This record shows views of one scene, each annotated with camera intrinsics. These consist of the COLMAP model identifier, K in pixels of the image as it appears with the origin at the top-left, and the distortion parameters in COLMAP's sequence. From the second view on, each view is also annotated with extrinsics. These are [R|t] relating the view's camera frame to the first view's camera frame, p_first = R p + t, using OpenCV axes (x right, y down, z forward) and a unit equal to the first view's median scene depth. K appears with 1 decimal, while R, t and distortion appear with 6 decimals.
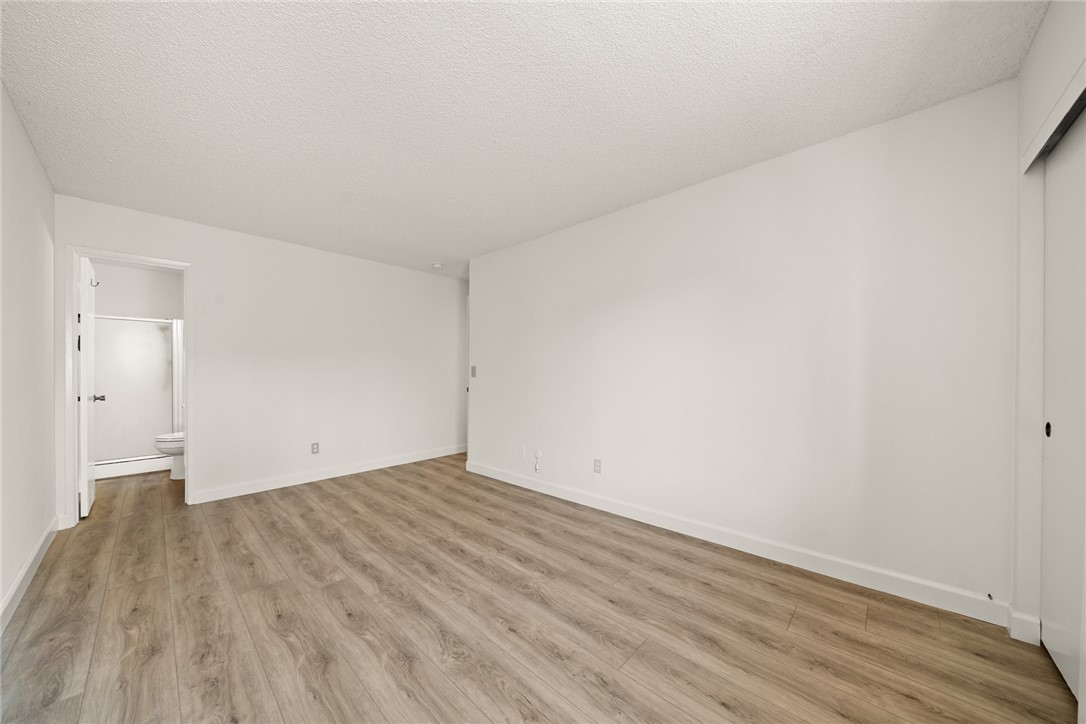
lens RADIAL K [[376.1, 0, 540.4], [0, 376.1, 367.9], [0, 0, 1]] dist [-0.005174, 0.000123]
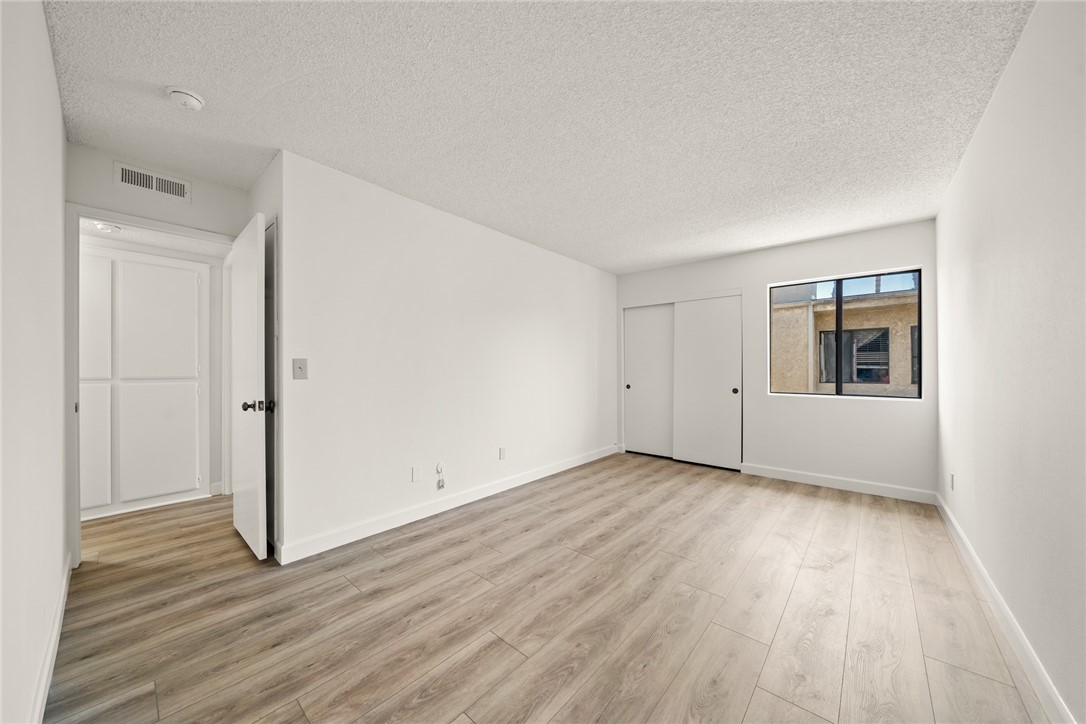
lens RADIAL K [[376.1, 0, 536.7], [0, 376.1, 366.7], [0, 0, 1]] dist [-0.005174, 0.000123]
pose [[-0.027043, 0.006909, 0.999610, -1.107620], [-0.008675, 0.999937, -0.007146, 0.009783], [-0.999597, -0.008865, -0.026982, 1.051560]]
